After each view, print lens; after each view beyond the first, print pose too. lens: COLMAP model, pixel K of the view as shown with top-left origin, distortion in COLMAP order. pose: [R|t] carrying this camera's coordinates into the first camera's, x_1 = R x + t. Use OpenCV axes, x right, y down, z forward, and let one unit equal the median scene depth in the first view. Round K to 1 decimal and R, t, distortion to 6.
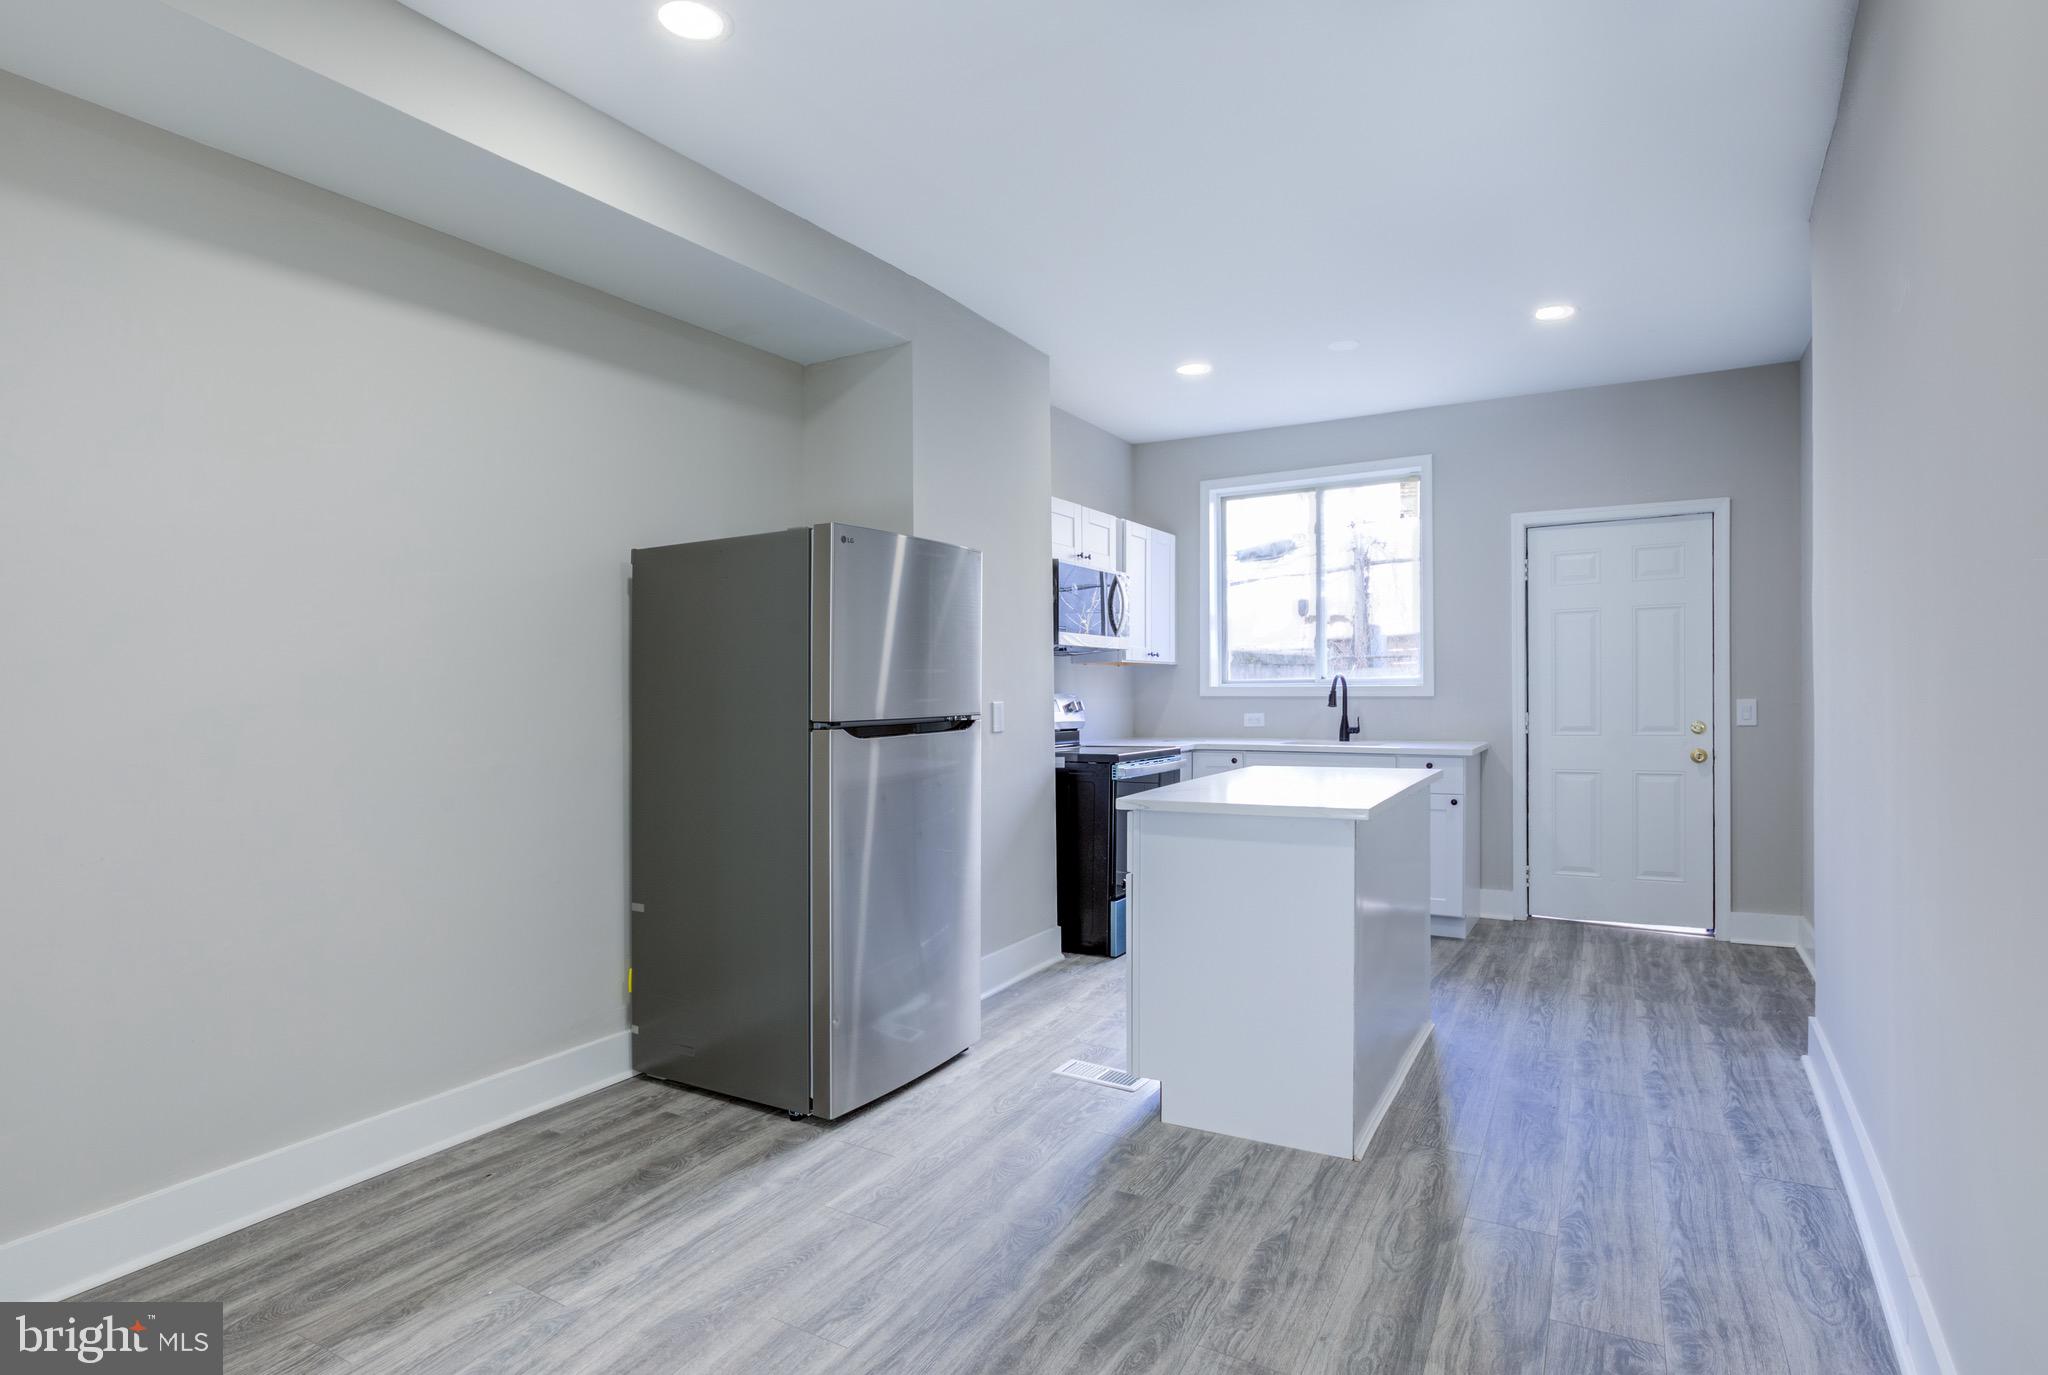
lens RADIAL K [[1026.7, 0, 1028.4], [0, 1026.7, 727.8], [0, 0, 1]] dist [-0.039336, 0.008568]
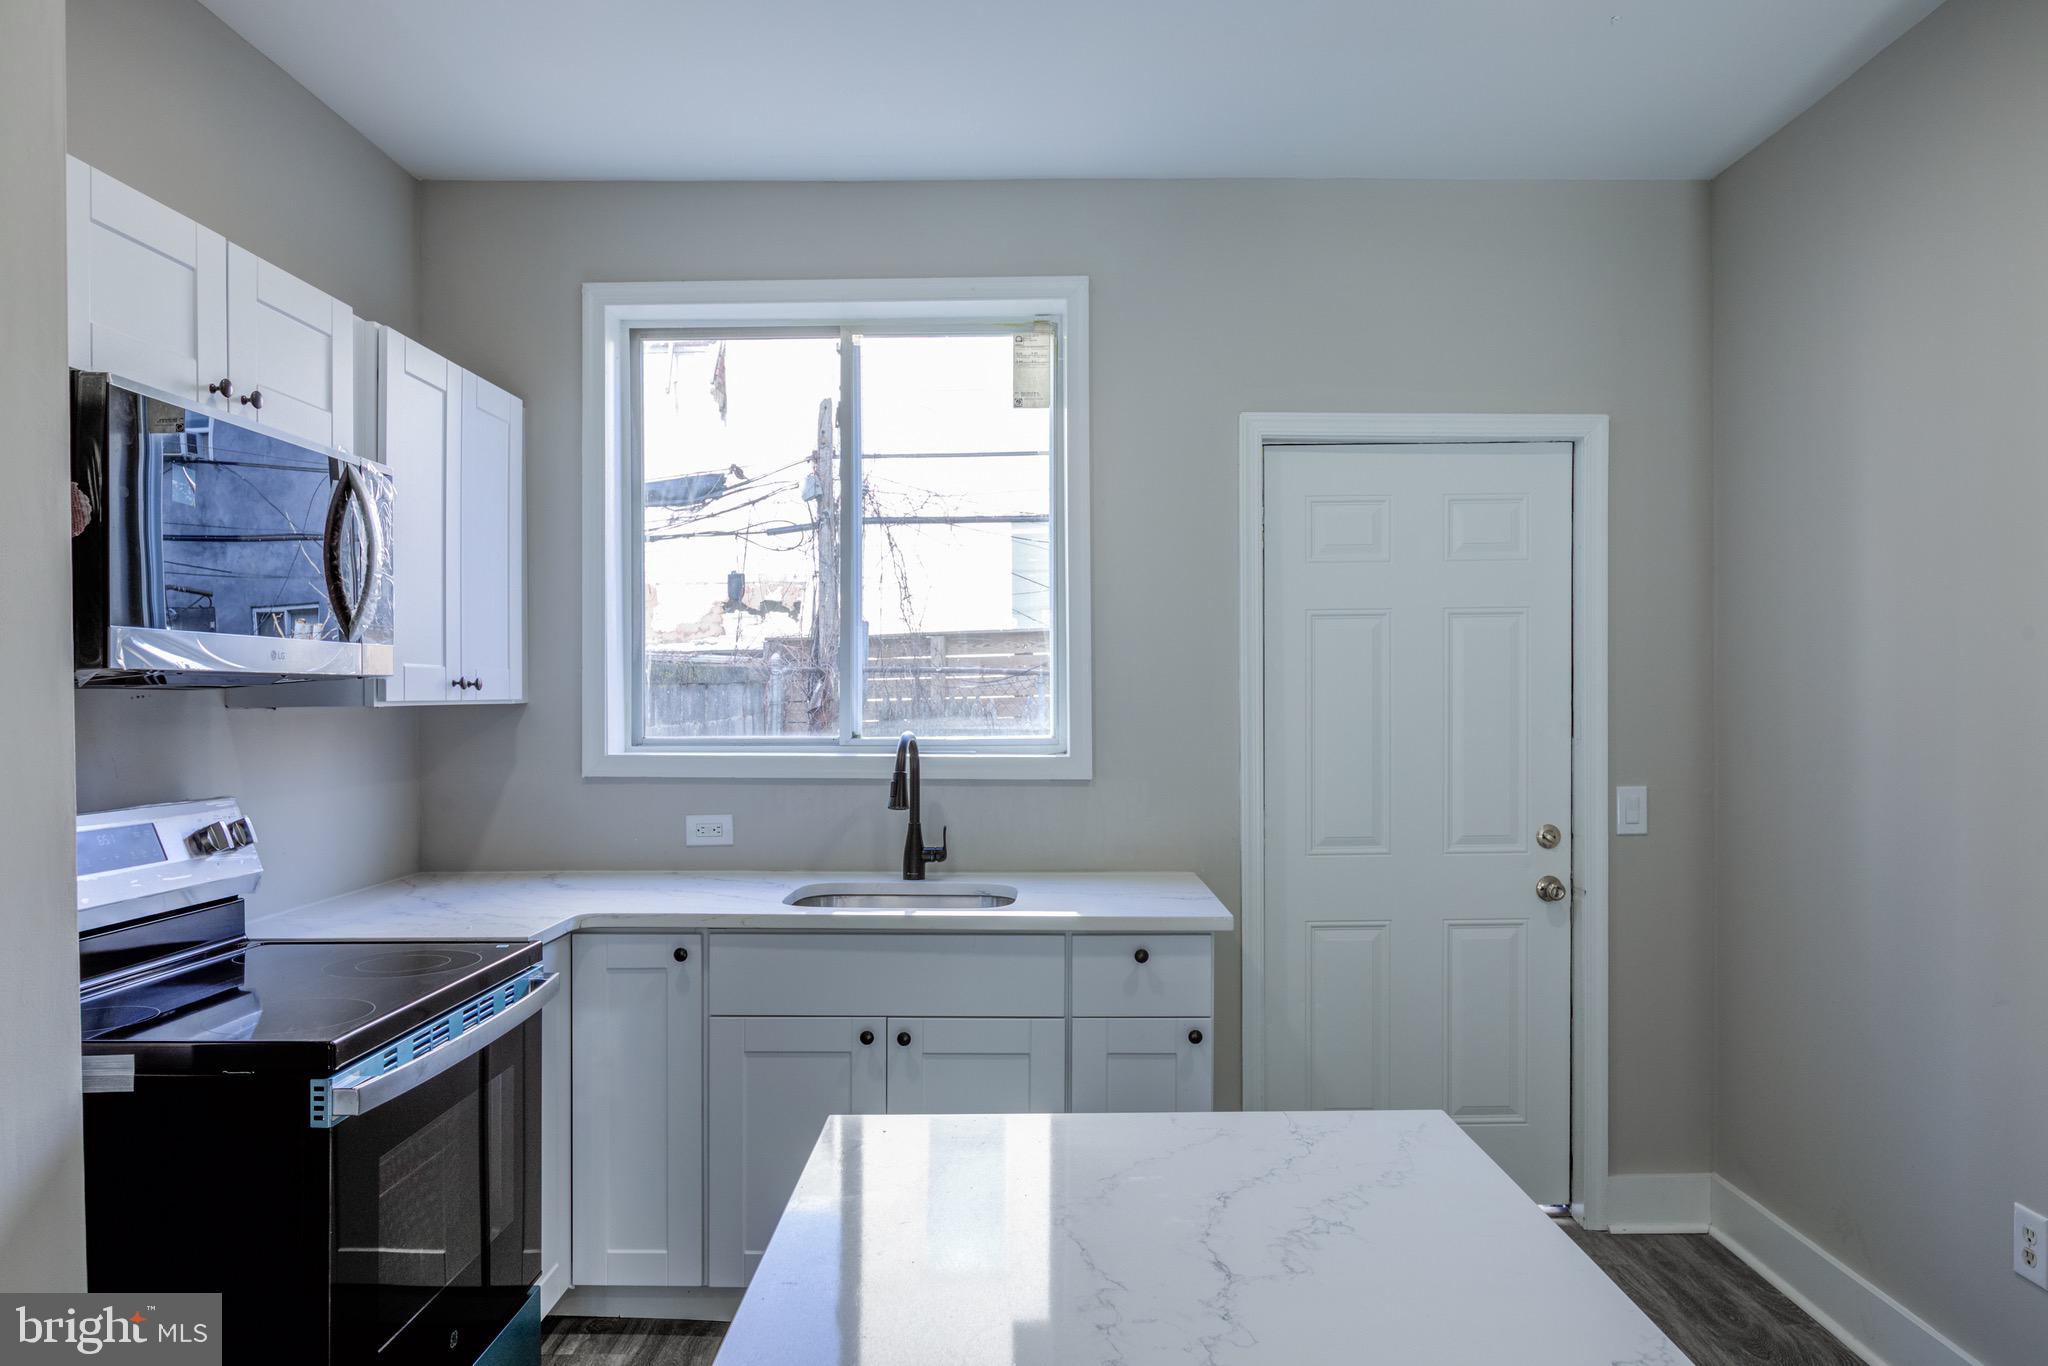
lens RADIAL K [[1360.1, 0, 1022.6], [0, 1360.1, 689.4], [0, 0, 1]] dist [-0.004631, 0.009654]
pose [[0.876478, 0.007743, 0.481379, 0.068800], [0.012392, 0.999177, -0.038635, -0.055691], [-0.481282, 0.039828, 0.875661, 0.517905]]
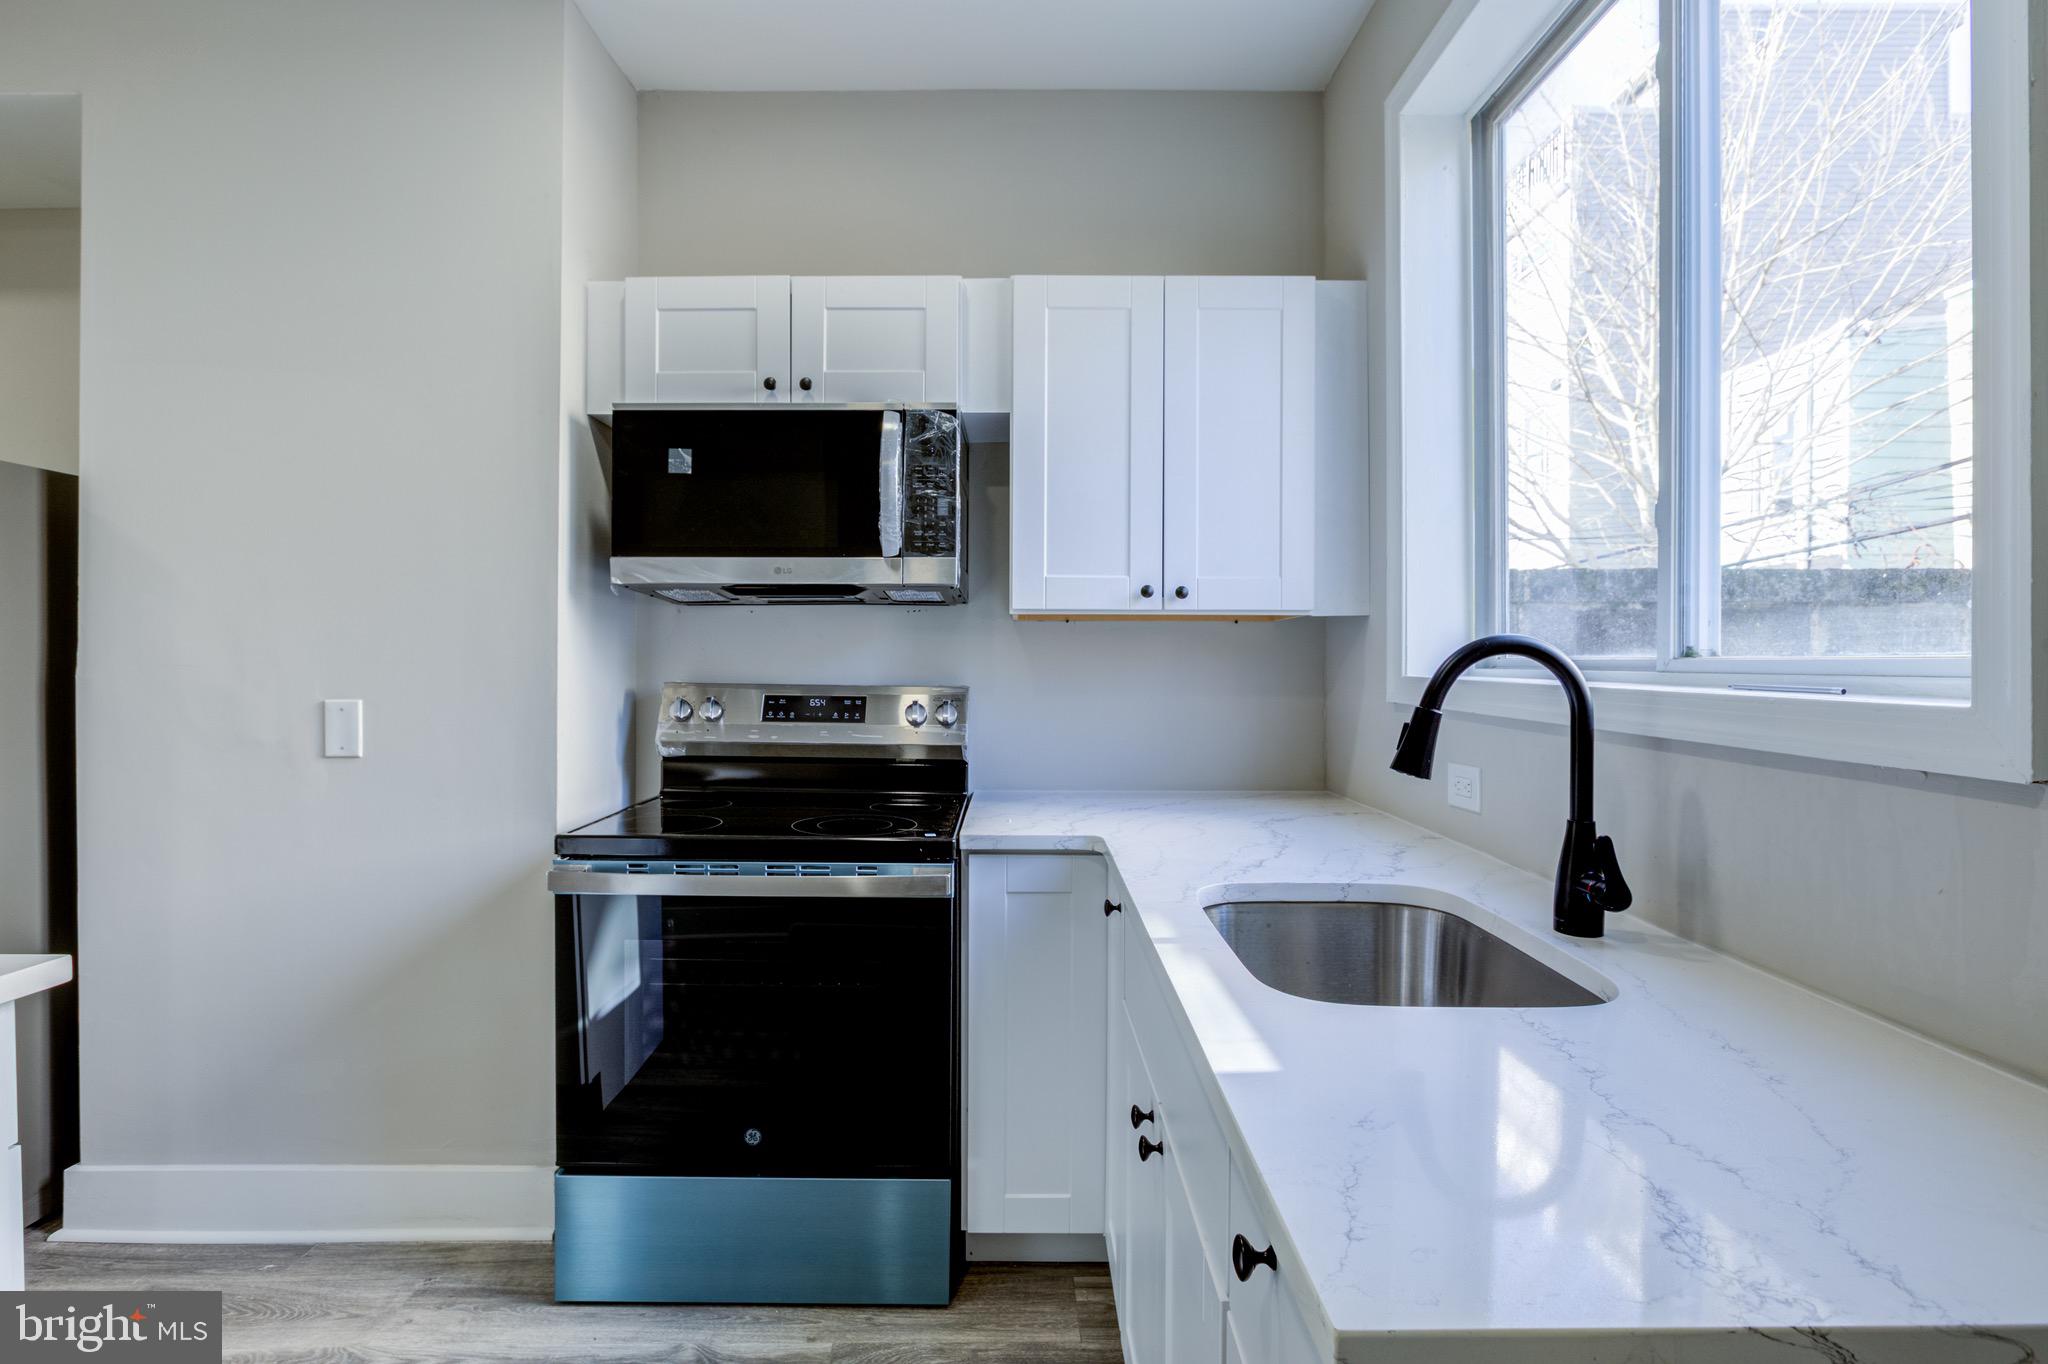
lens RADIAL K [[984.6, 0, 1022.6], [0, 984.6, 674.8], [0, 0, 1]] dist [-0.011413, 0.005041]
pose [[0.502157, 0.025398, -0.864404, 0.507784], [-0.040824, 0.999150, 0.005641, -0.047765], [0.863813, 0.032456, 0.502767, 0.910180]]
